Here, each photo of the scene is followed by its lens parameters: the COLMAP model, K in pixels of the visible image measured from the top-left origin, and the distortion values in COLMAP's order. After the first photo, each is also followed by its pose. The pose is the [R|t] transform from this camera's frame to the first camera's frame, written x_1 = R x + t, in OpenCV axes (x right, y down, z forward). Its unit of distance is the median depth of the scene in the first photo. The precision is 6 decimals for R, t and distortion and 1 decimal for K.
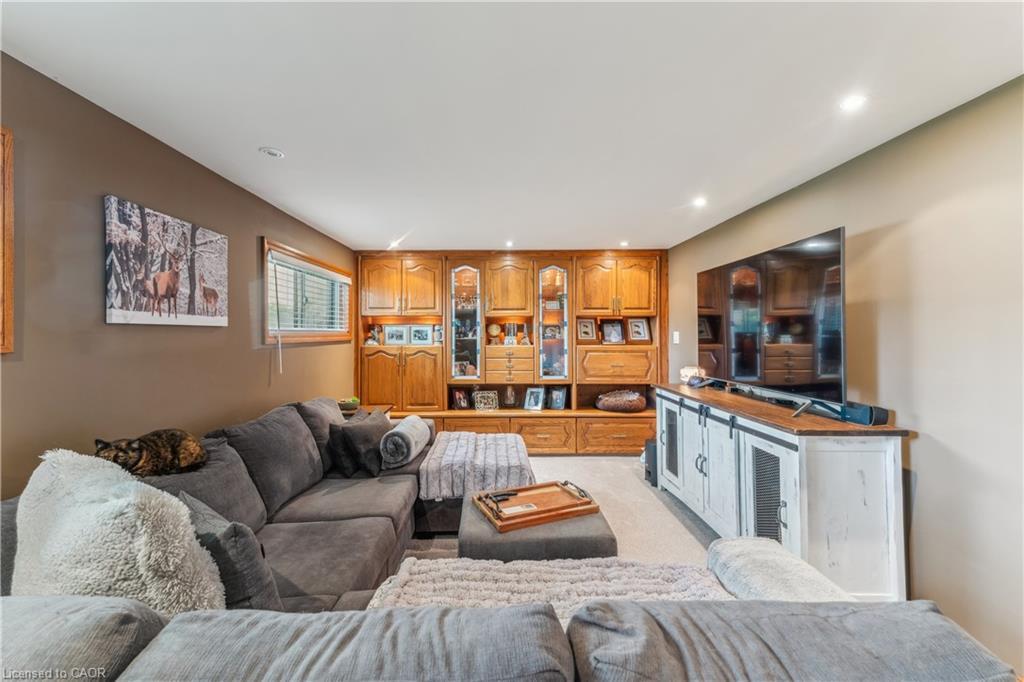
lens RADIAL K [[412.2, 0, 504.0], [0, 412.2, 328.2], [0, 0, 1]] dist [0.027430, -0.000261]
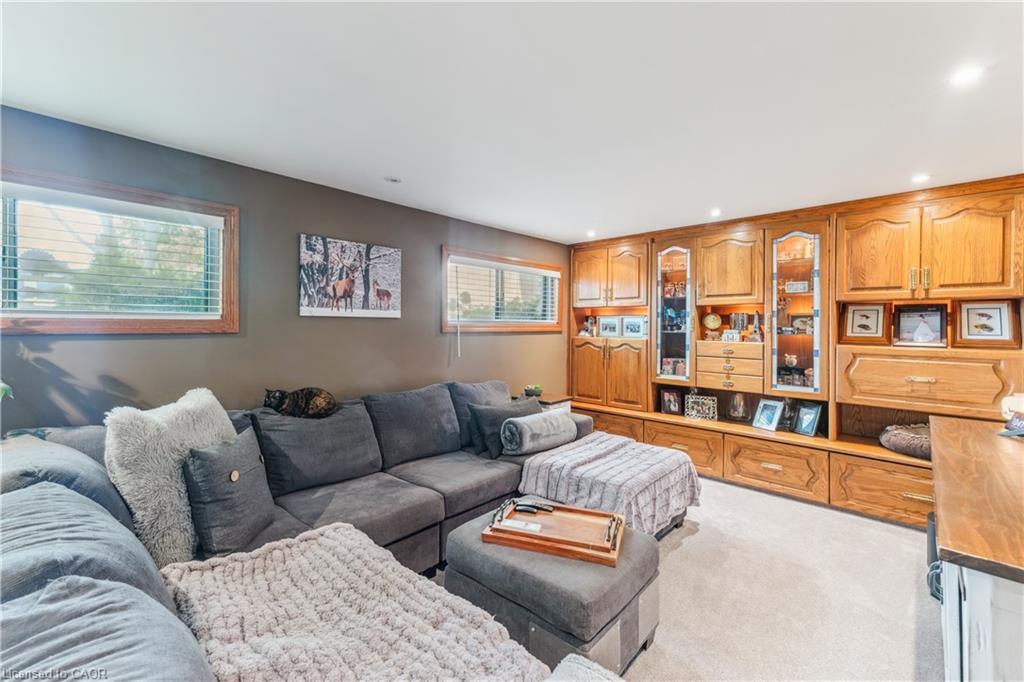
lens RADIAL K [[418.2, 0, 514.9], [0, 418.2, 321.7], [0, 0, 1]] dist [0.018244, -0.000143]
pose [[0.738895, 0.002807, -0.673814, 0.254604], [-0.000364, 0.999993, 0.003767, 0.001547], [0.673820, -0.002539, 0.738891, 0.138219]]
